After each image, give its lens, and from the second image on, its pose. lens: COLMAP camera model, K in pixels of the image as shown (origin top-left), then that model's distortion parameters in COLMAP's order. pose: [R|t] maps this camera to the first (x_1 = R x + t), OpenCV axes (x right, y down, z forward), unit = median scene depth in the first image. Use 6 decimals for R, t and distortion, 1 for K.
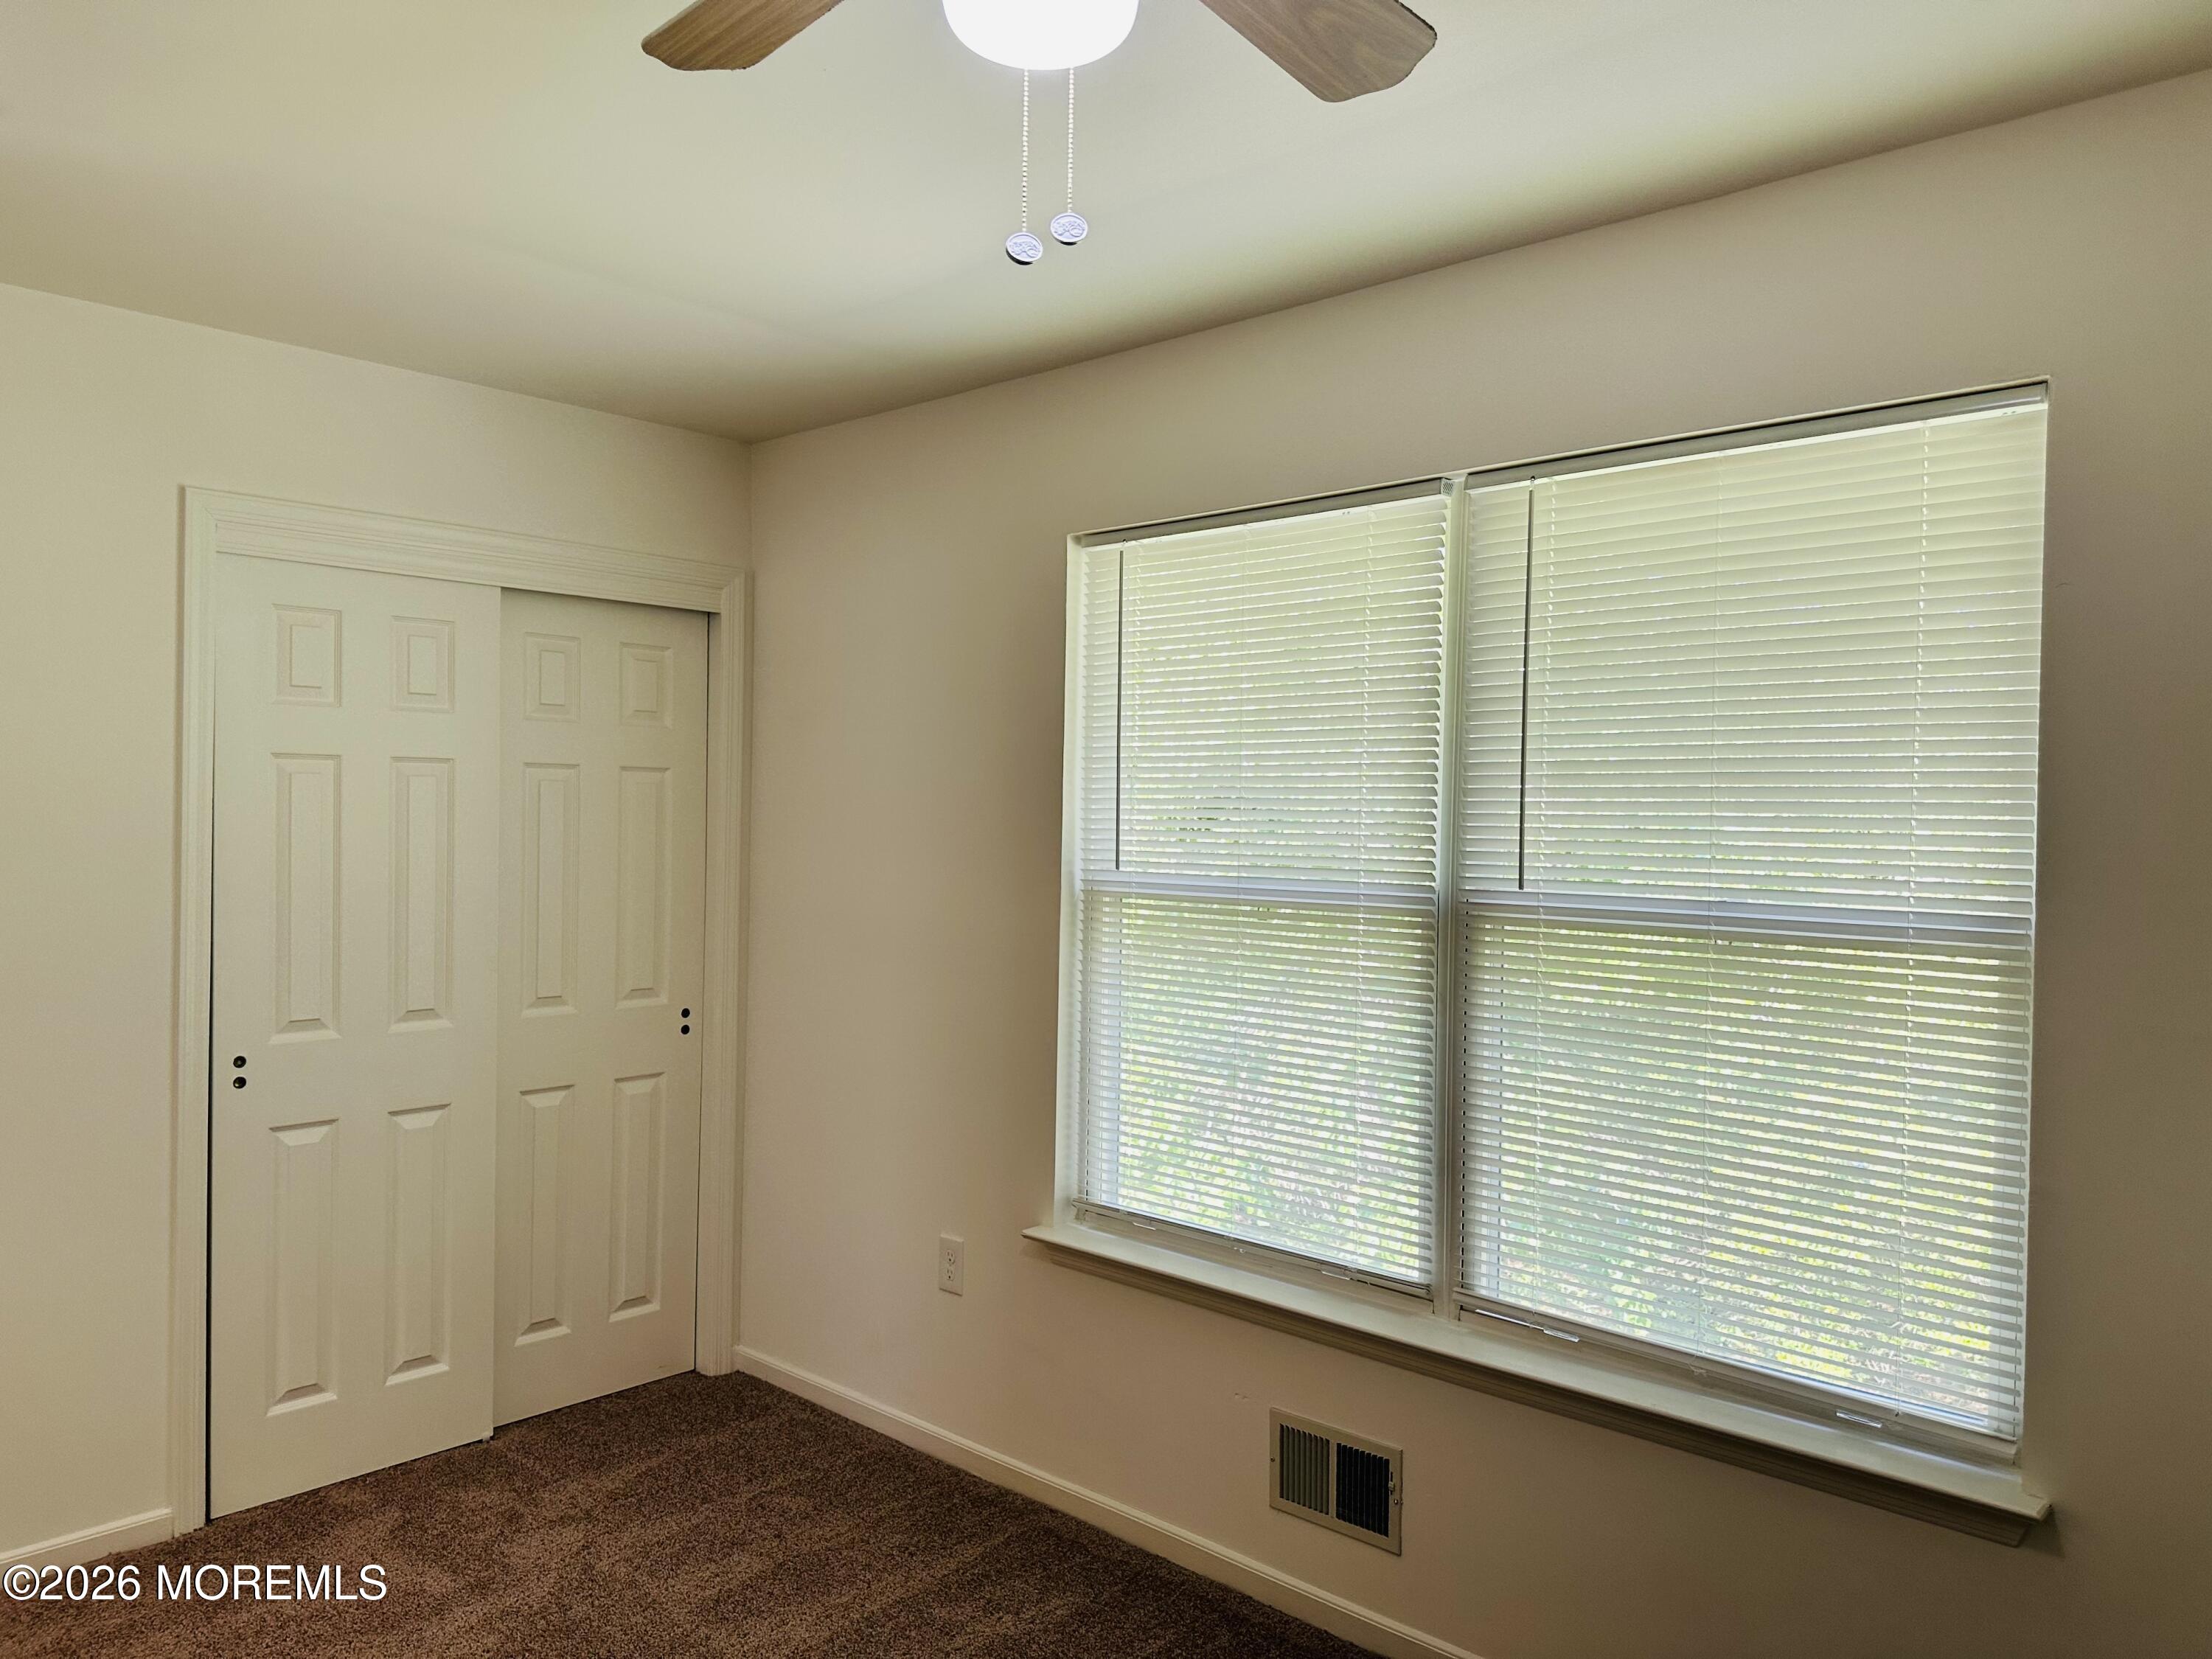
lens RADIAL K [[1560.9, 0, 1106.0], [0, 1560.9, 829.5], [0, 0, 1]] dist [0.152481, -0.285734]
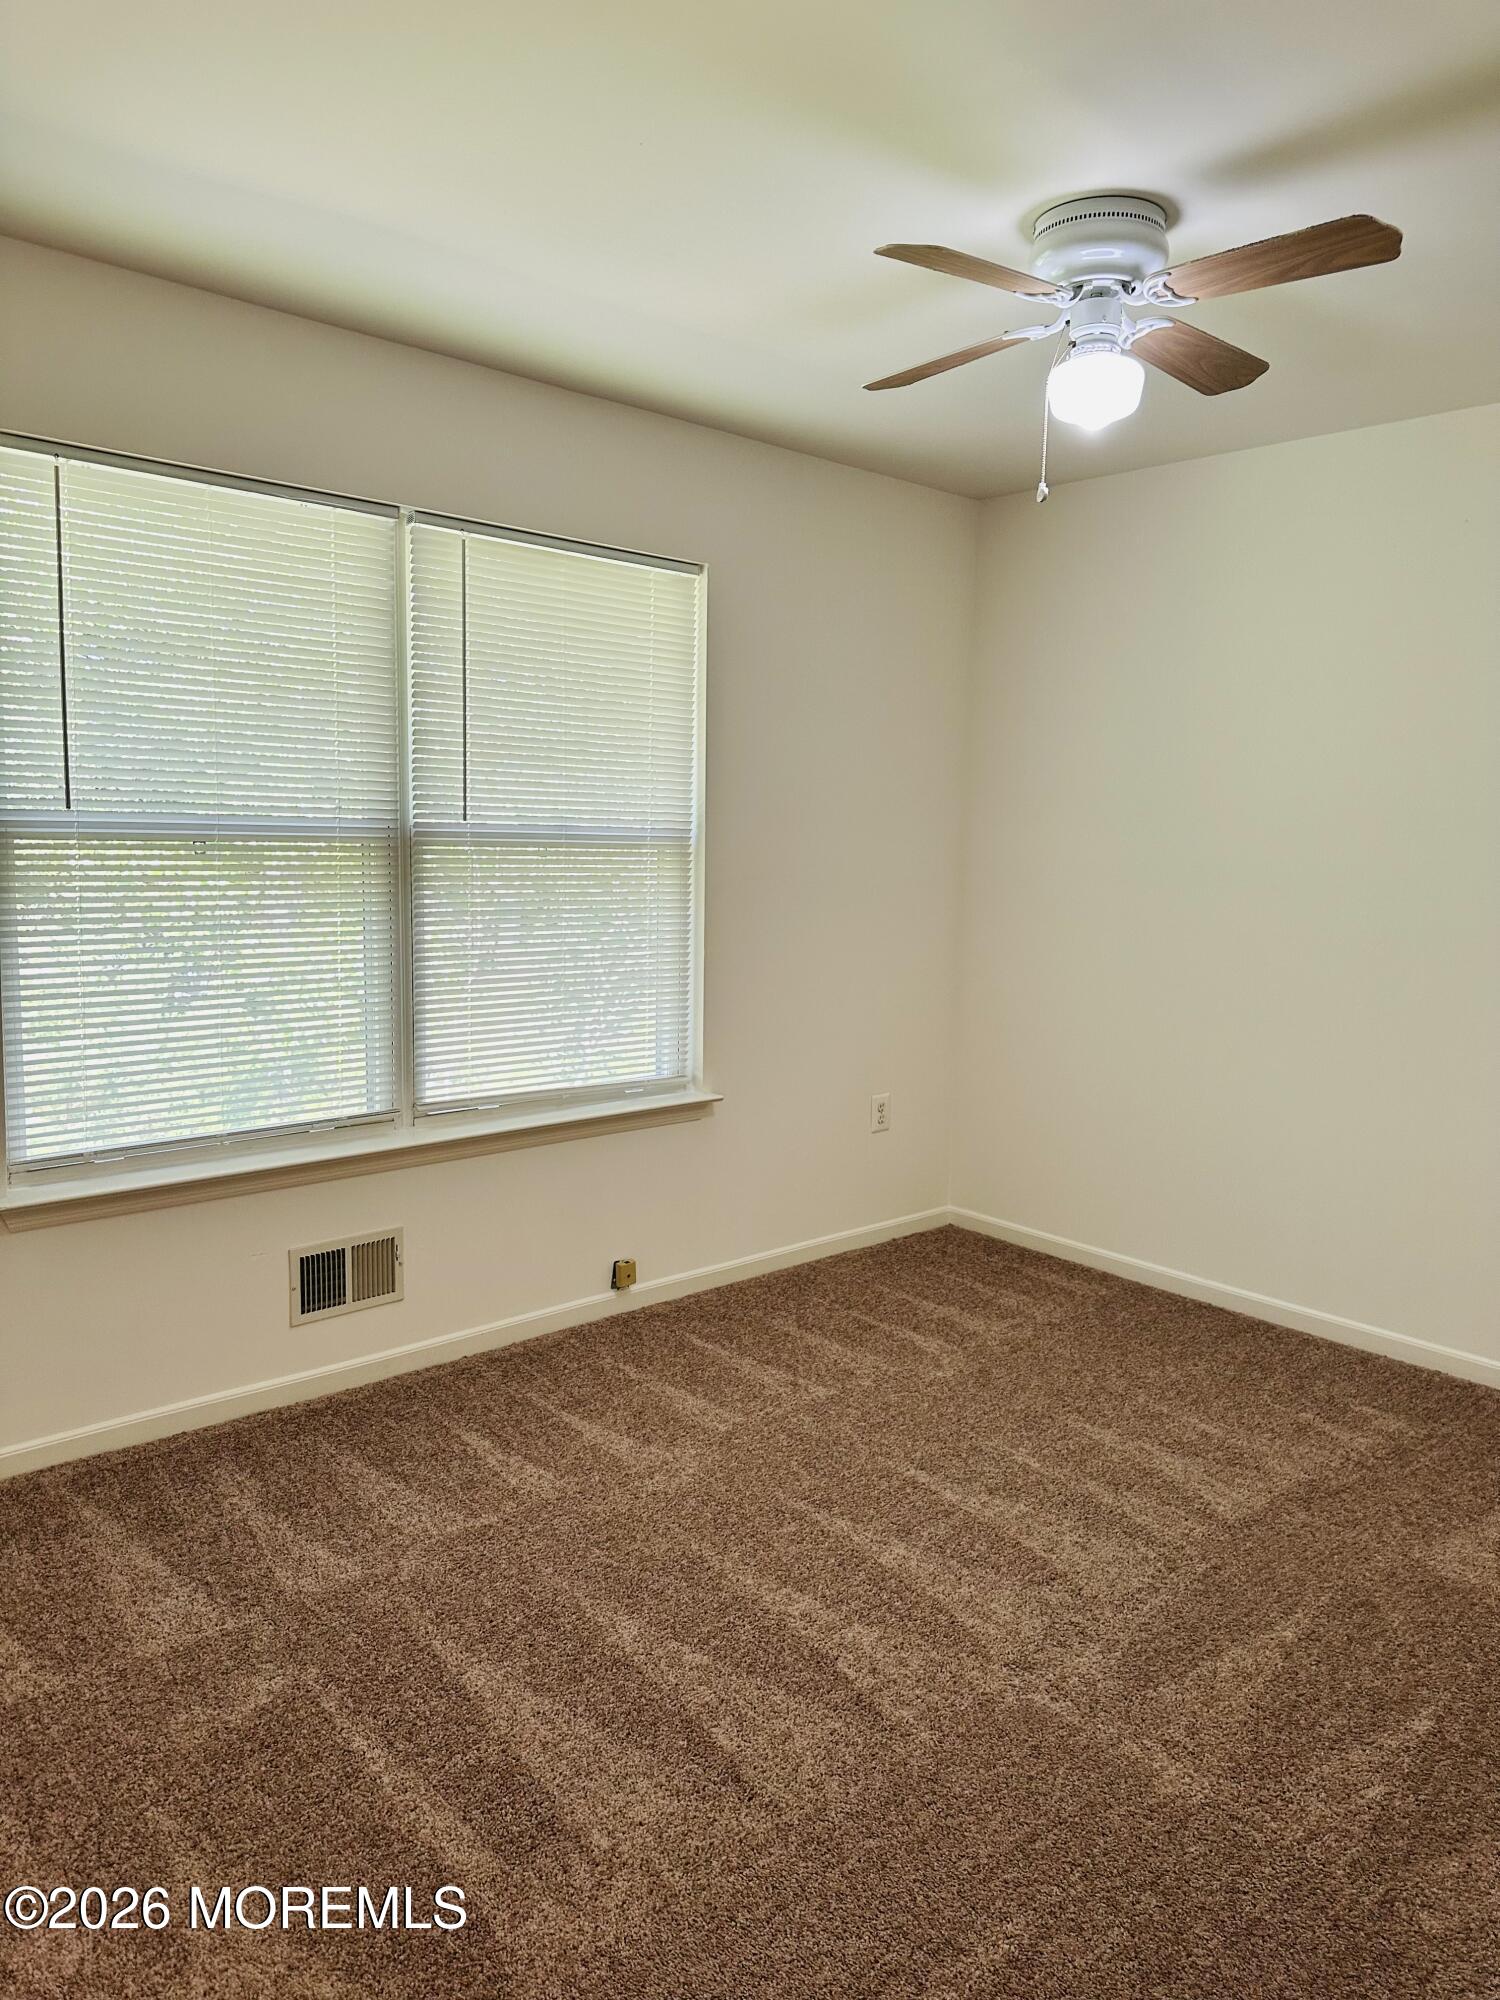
lens RADIAL K [[1411.3, 0, 750.0], [0, 1411.3, 1000.0], [0, 0, 1]] dist [0.152481, -0.285734]
pose [[0.076867, -0.119813, 0.989816, -1.003437], [-0.010324, 0.992605, 0.120952, 0.038538], [-0.996988, -0.019516, 0.075062, 0.604521]]
